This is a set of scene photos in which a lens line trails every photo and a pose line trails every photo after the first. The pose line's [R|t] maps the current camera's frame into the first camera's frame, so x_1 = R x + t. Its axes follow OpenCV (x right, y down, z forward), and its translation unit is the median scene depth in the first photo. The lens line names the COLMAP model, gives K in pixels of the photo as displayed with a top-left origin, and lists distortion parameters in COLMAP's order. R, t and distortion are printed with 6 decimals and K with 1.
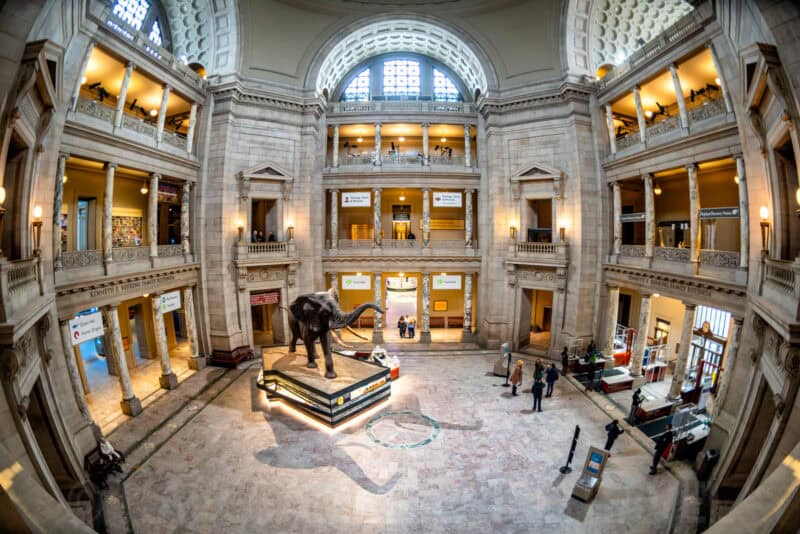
lens RADIAL K [[364.5, 0, 403.6], [0, 364.5, 264.5], [0, 0, 1]] dist [-0.003327, 0.000686]
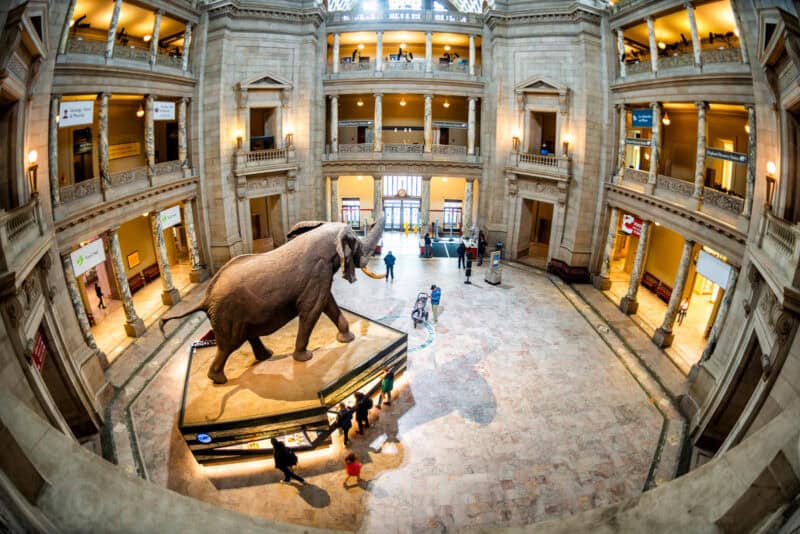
lens RADIAL K [[364.5, 0, 396.8], [0, 364.5, 265.7], [0, 0, 1]] dist [-0.003327, 0.000686]
pose [[0.999804, 0.018647, -0.006617, -0.005732], [-0.018065, 0.996694, 0.079220, 0.119024], [0.008072, -0.079084, 0.996835, -0.005397]]
